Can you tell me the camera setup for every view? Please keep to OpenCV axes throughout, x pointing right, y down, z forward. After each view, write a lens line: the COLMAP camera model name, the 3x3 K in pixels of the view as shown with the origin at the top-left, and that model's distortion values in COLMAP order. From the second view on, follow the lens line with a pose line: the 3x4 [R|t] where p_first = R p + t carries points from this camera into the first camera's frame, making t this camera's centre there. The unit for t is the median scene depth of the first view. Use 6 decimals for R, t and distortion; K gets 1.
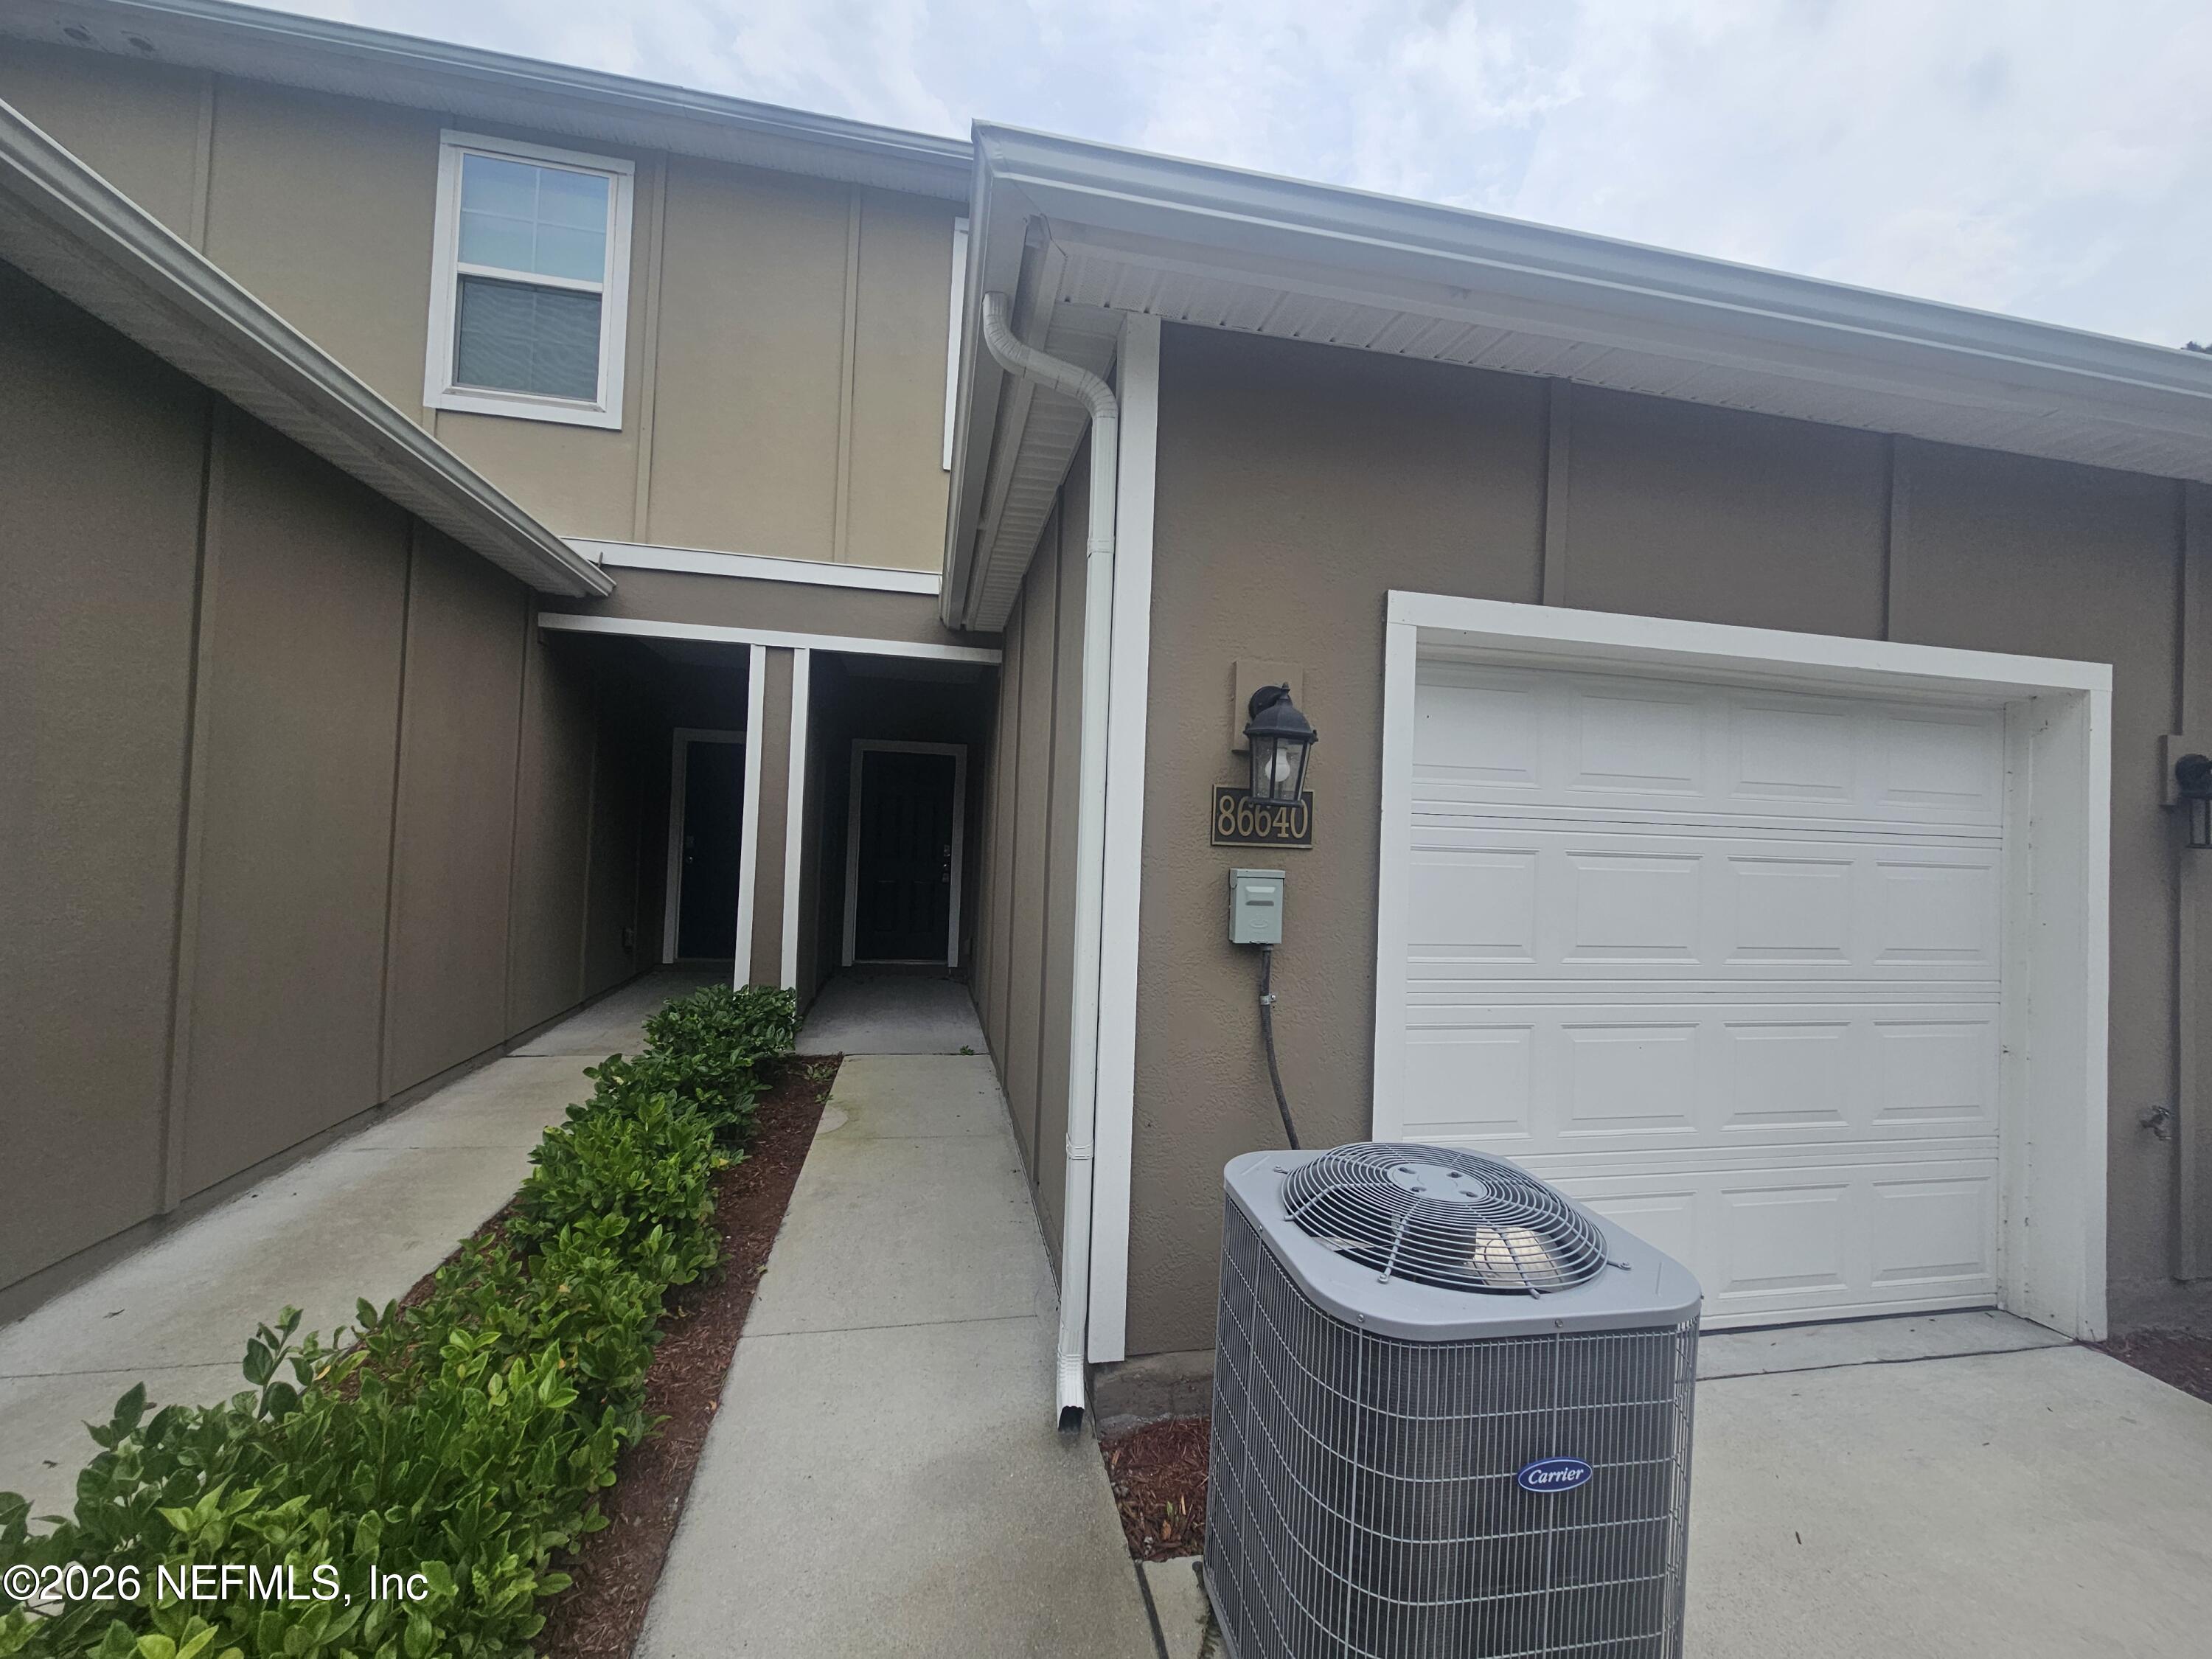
lens RADIAL K [[881.9, 0, 1102.9], [0, 881.9, 812.8], [0, 0, 1]] dist [-0.000537, -0.000552]
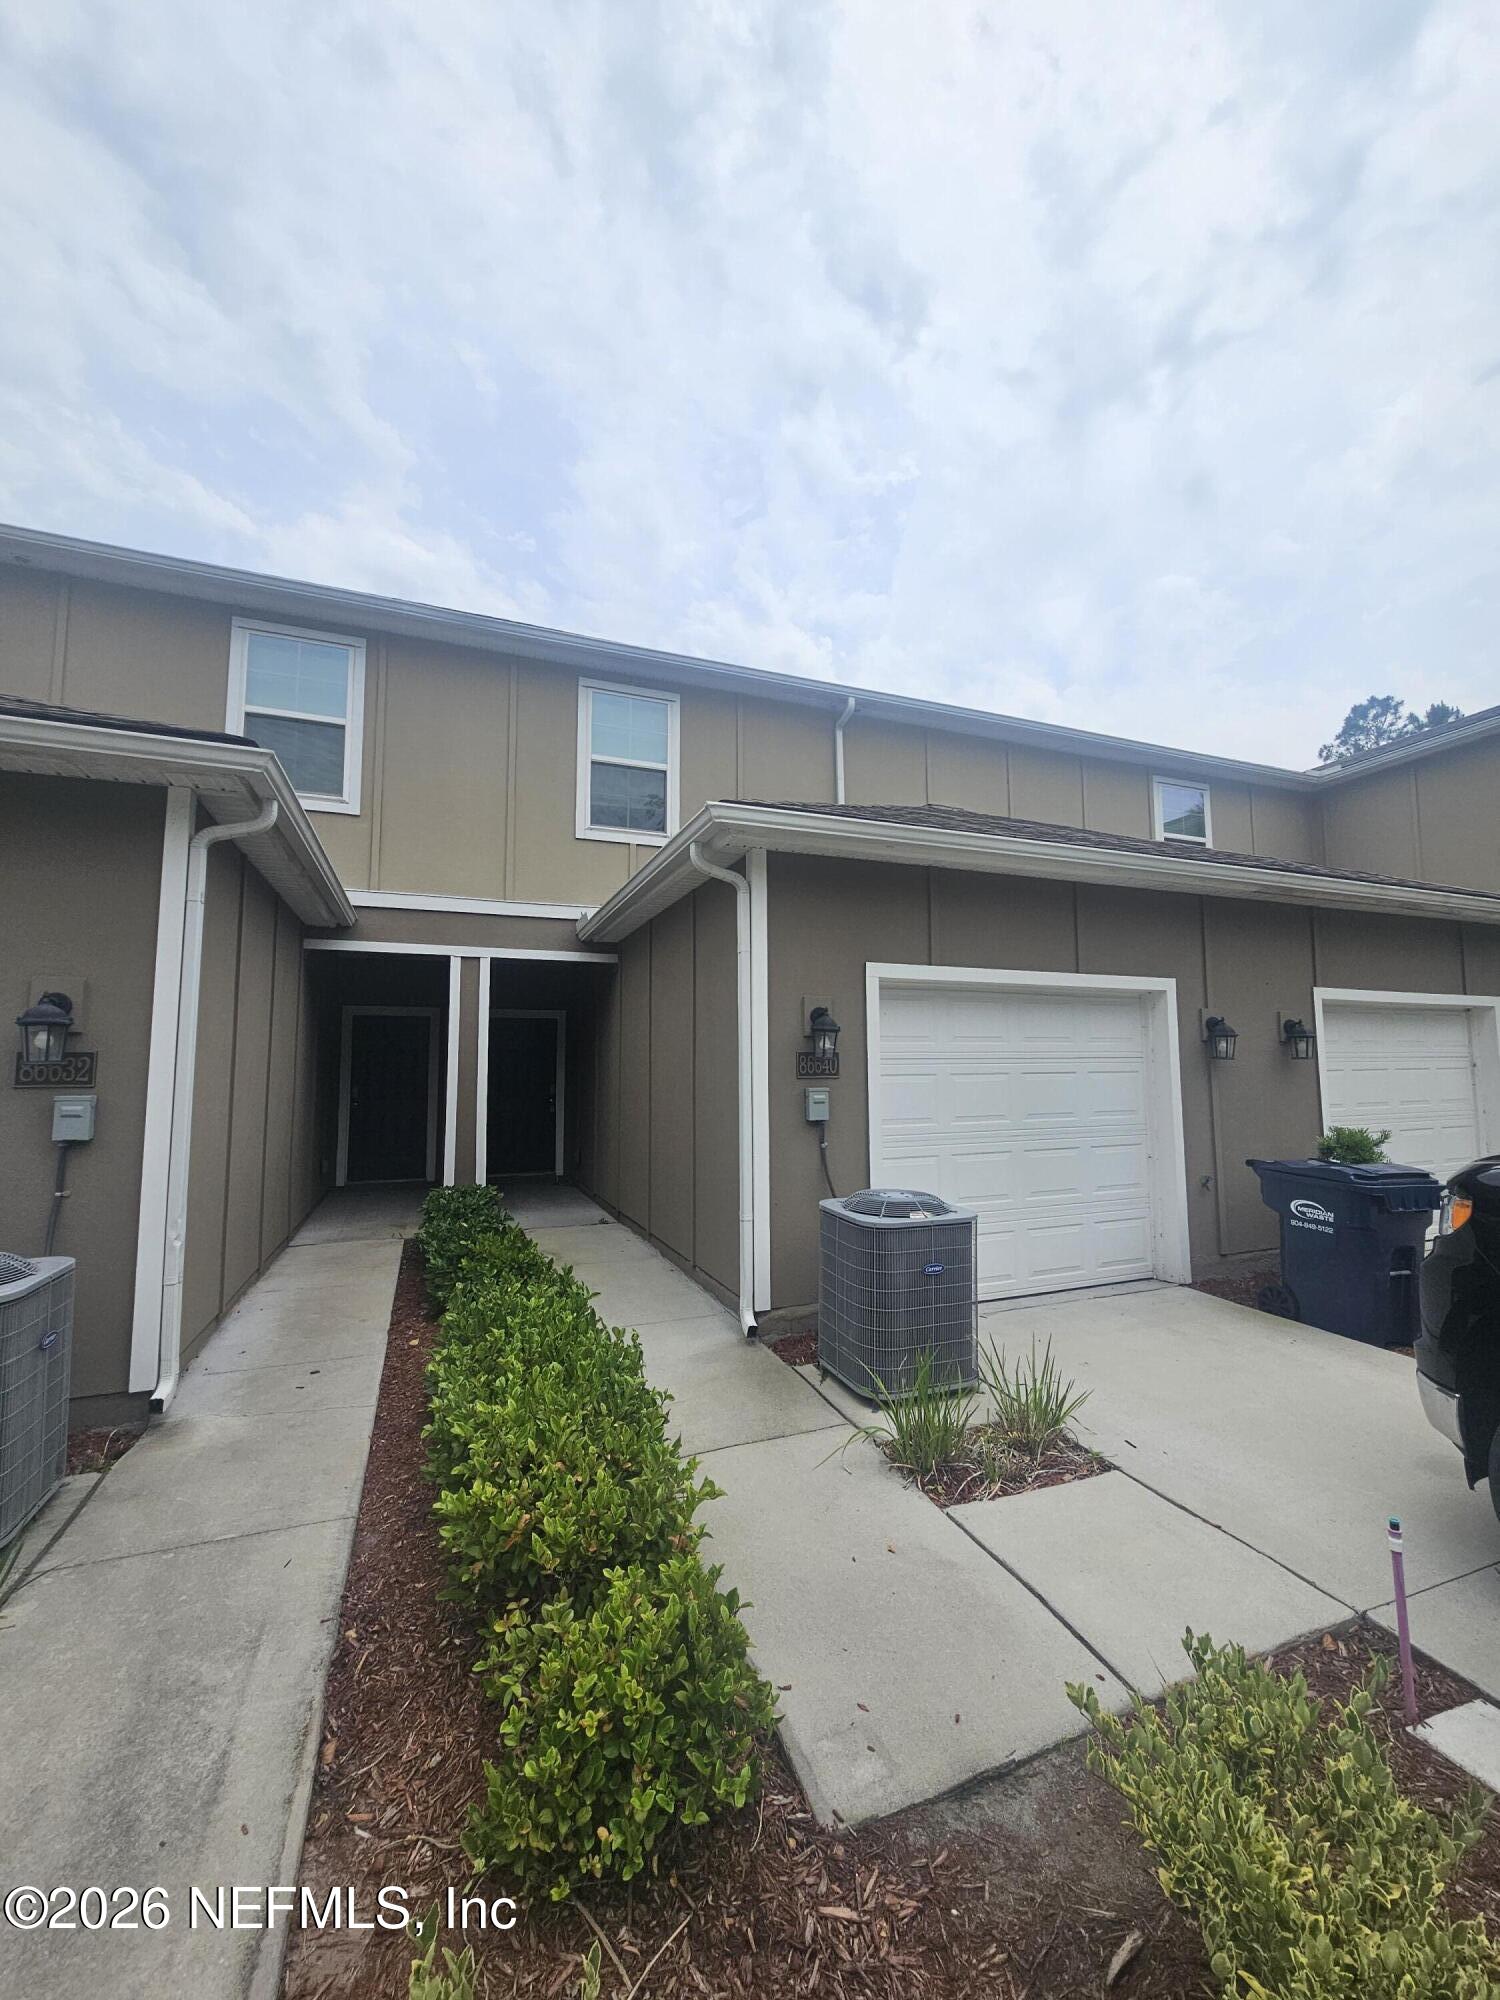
lens RADIAL K [[797.4, 0, 750.0], [0, 797.4, 1000.0], [0, 0, 1]] dist [-0.000537, -0.000552]
pose [[0.983250, -0.028575, 0.180007, -0.280147], [0.039028, 0.997734, -0.054798, -0.043743], [-0.178034, 0.060906, 0.982138, -0.783449]]
